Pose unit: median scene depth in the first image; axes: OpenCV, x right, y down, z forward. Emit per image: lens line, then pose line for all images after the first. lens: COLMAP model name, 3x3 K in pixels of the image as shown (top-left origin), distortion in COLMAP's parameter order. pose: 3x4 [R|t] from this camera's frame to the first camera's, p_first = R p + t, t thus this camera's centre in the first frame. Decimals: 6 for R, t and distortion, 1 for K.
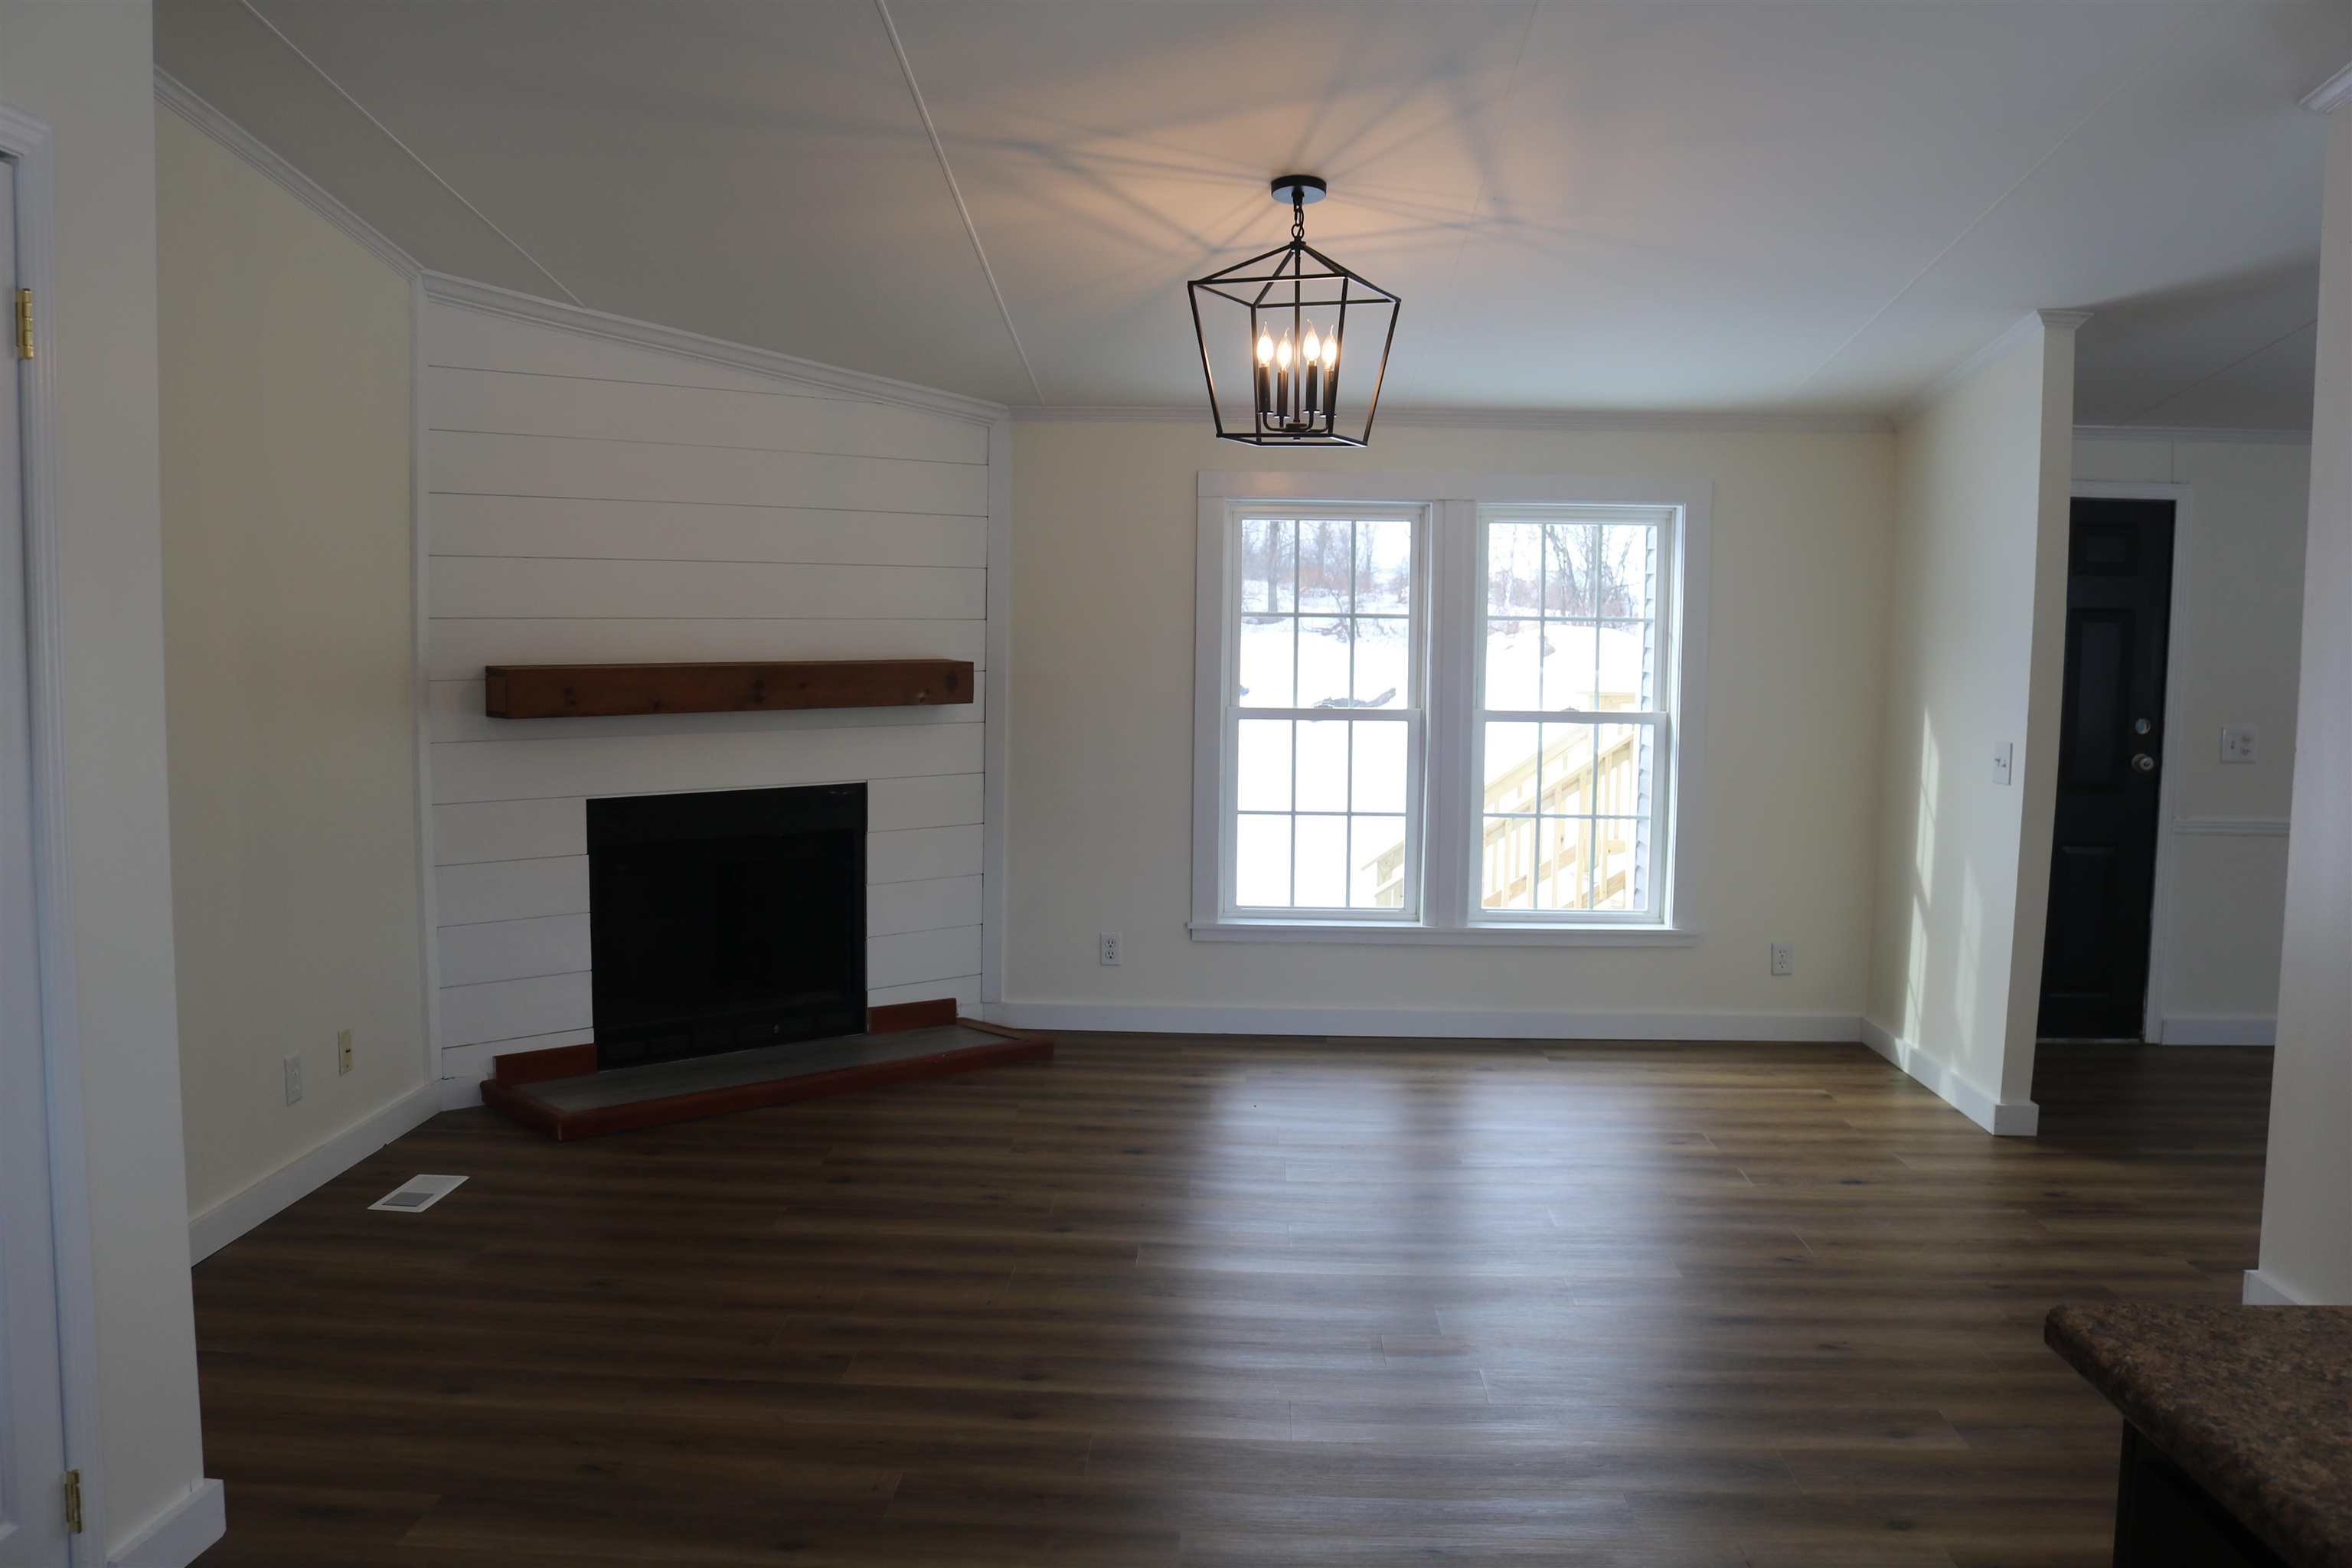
lens RADIAL K [[1950.6, 0, 1156.1], [0, 1950.6, 790.5], [0, 0, 1]] dist [-0.169298, 0.141117]
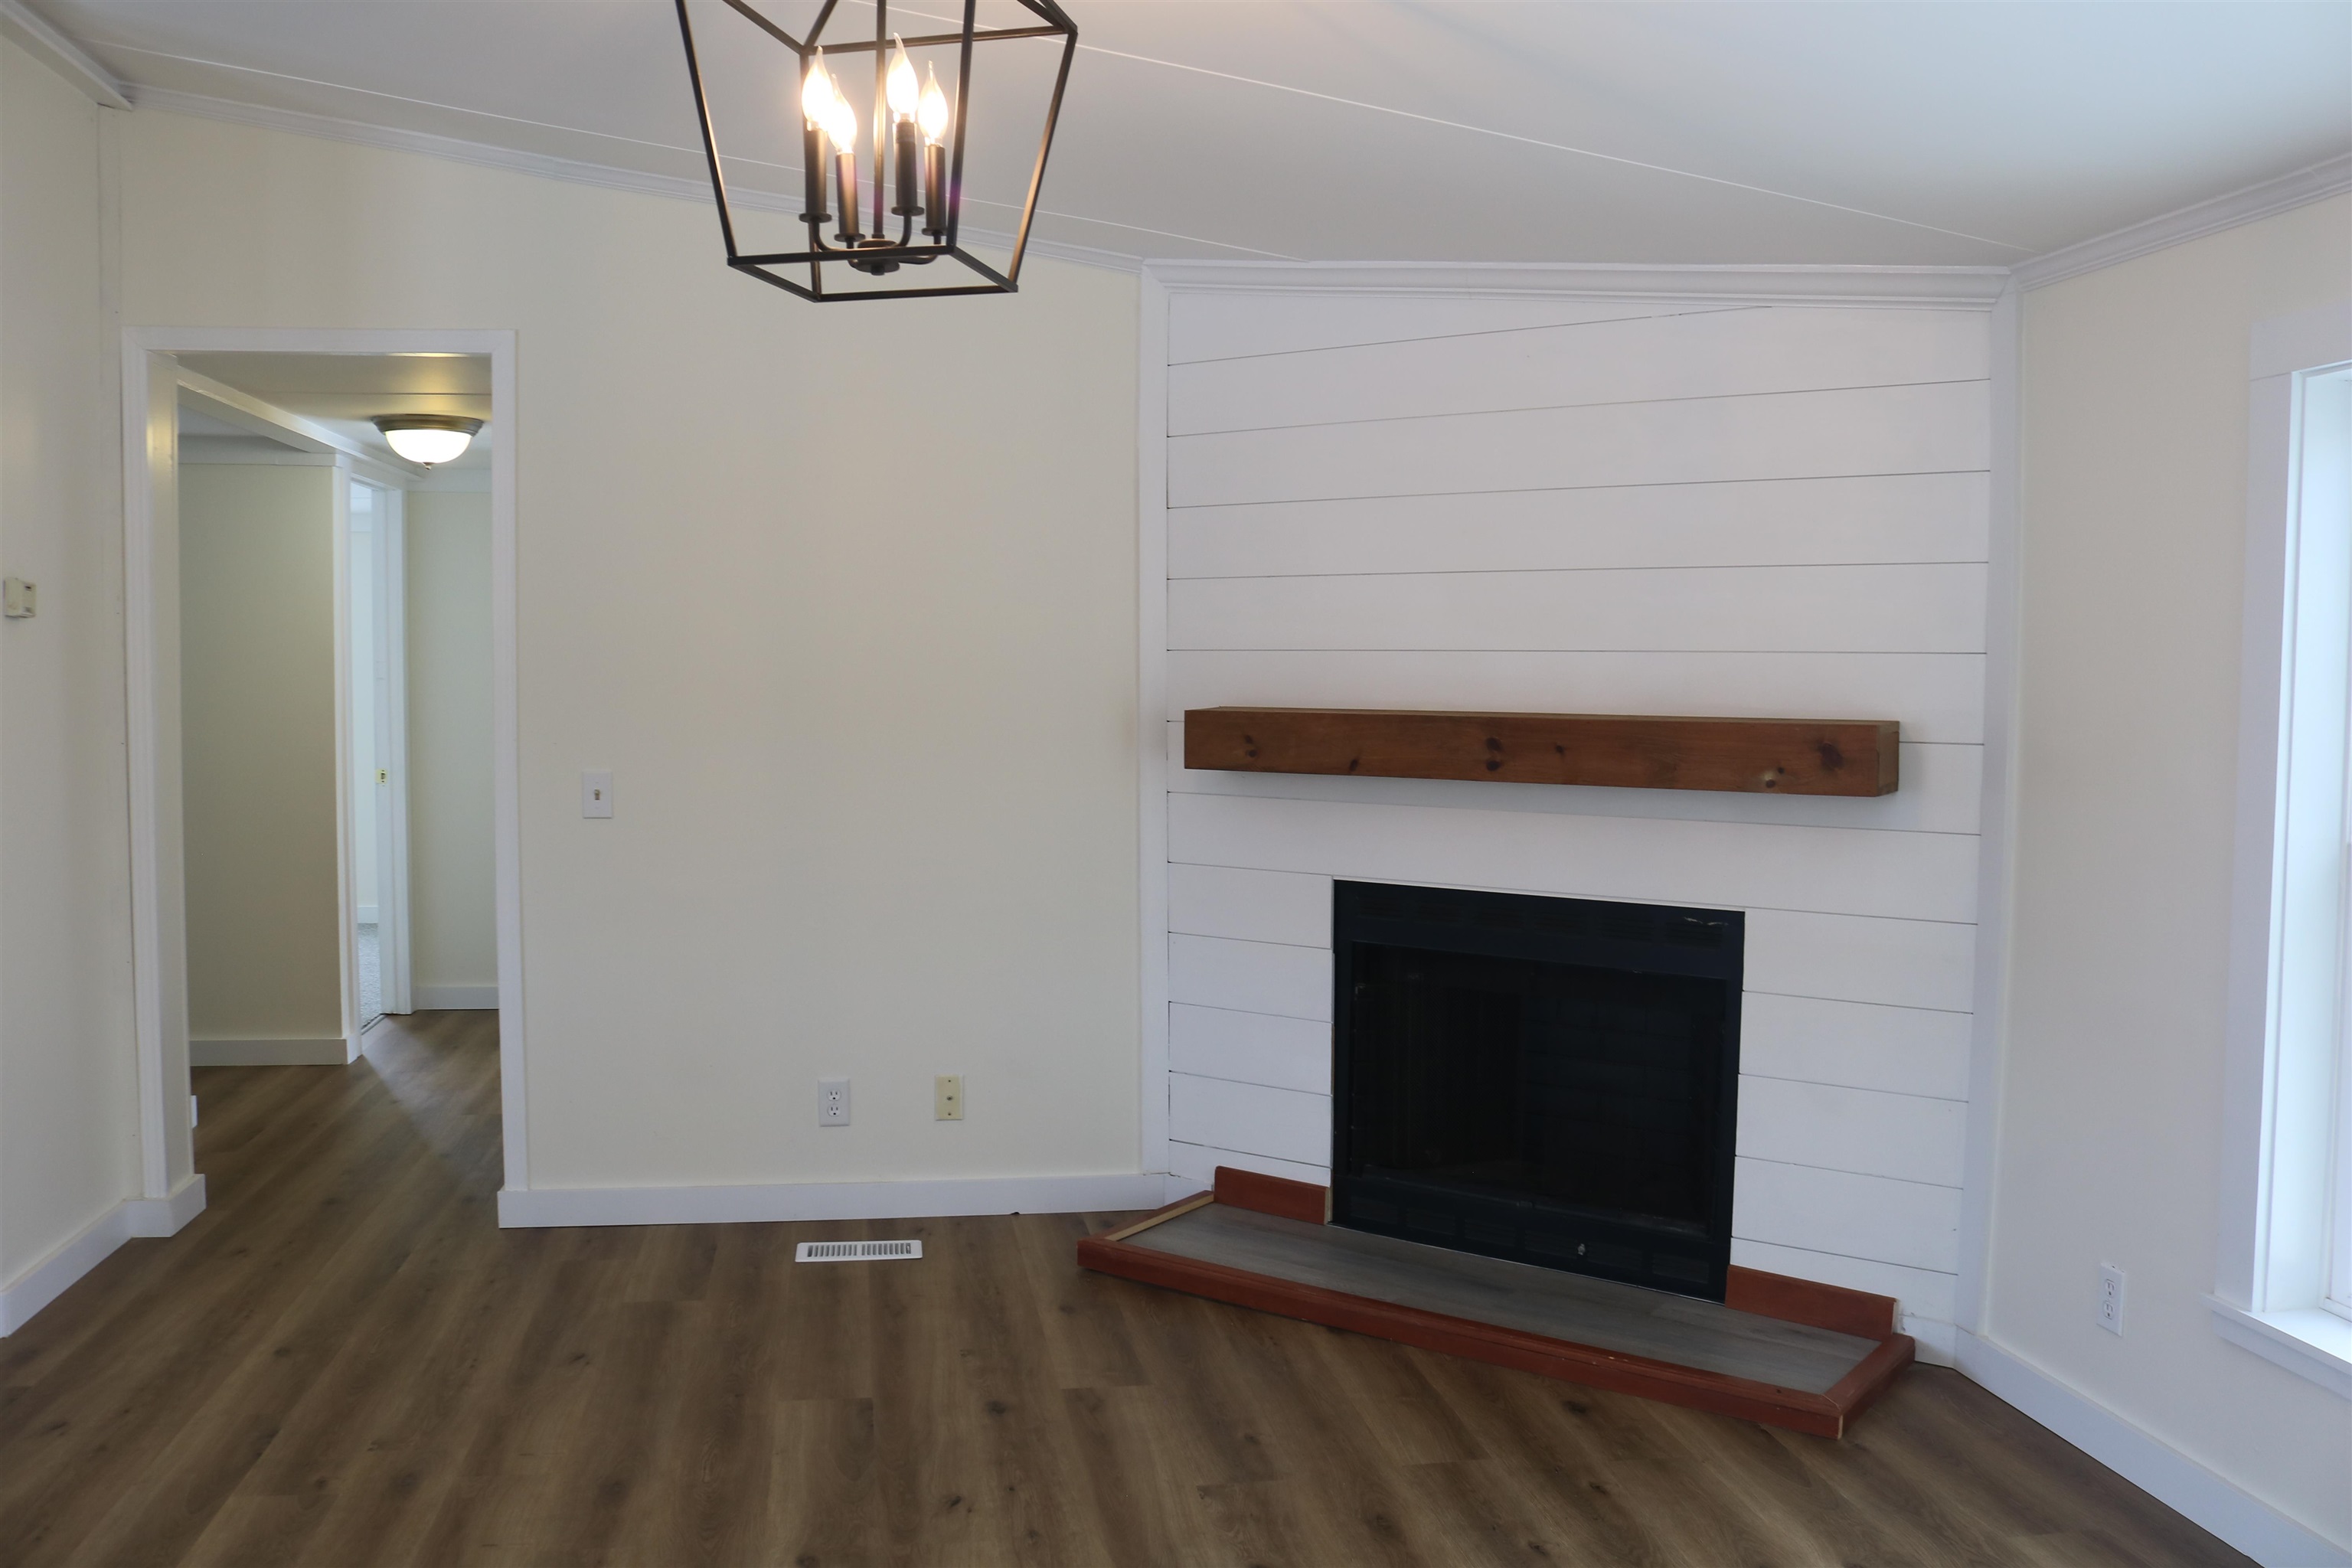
lens RADIAL K [[1950.6, 0, 1156.1], [0, 1950.6, 790.5], [0, 0, 1]] dist [-0.169298, 0.141117]
pose [[0.194522, 0.051511, -0.979545, 0.449483], [-0.090205, 0.995328, 0.034428, -0.050595], [0.976742, 0.081663, 0.198260, 0.733741]]
